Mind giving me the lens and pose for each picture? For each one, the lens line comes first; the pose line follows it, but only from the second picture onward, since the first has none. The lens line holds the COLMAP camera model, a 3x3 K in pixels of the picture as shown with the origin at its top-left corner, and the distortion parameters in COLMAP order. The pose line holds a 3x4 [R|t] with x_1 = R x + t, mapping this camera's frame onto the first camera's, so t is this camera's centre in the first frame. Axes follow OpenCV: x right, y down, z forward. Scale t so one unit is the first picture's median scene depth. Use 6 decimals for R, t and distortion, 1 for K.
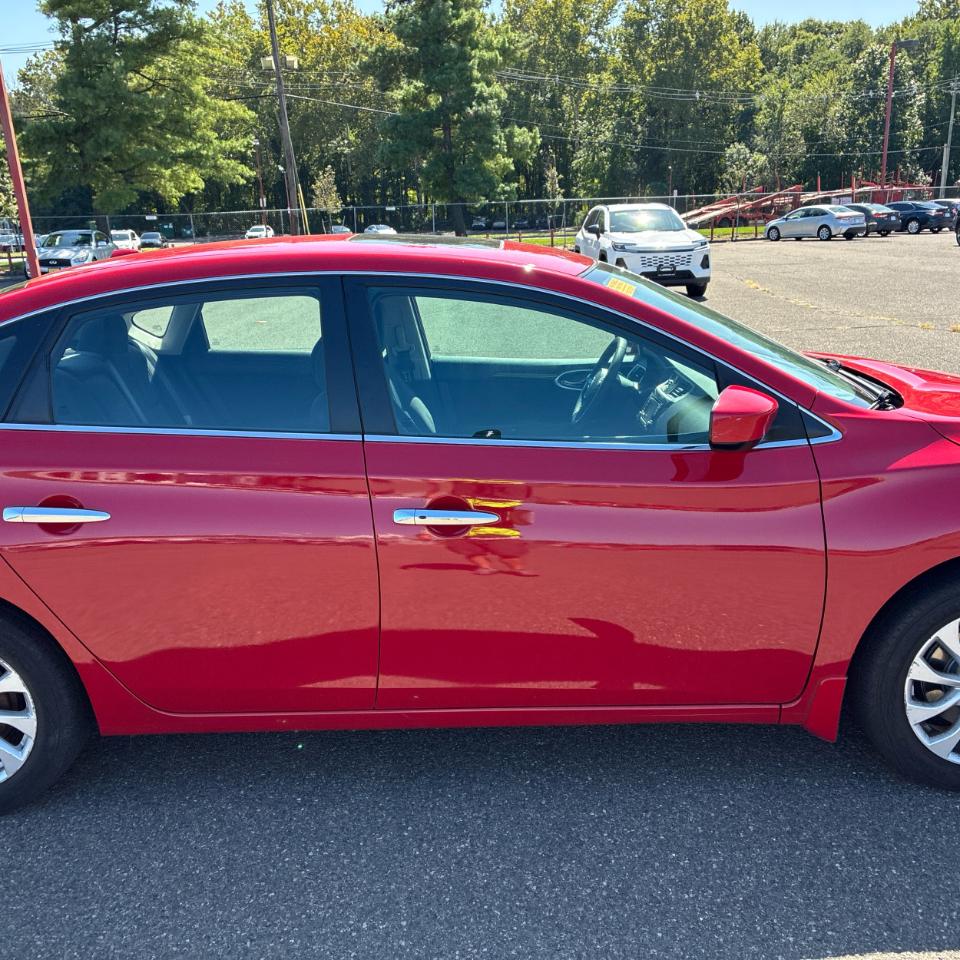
lens RADIAL K [[999.3, 0, 487.4], [0, 999.3, 494.2], [0, 0, 1]] dist [0.010390, 0.045199]
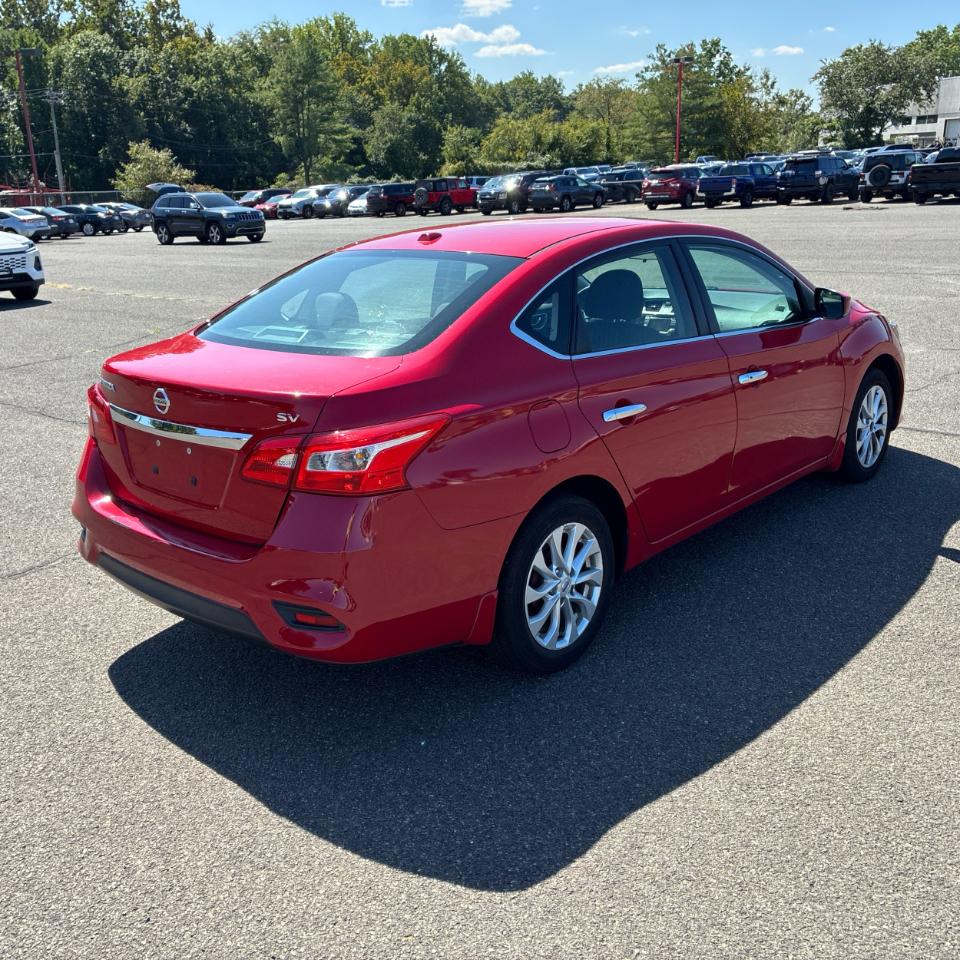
lens RADIAL K [[984.3, 0, 475.4], [0, 984.3, 487.3], [0, 0, 1]] dist [0.021825, 0.021412]
pose [[0.665882, -0.213851, 0.714751, -0.109495], [0.219035, 0.971856, 0.086716, -0.002911], [-0.713180, 0.098813, 0.693982, 0.013141]]
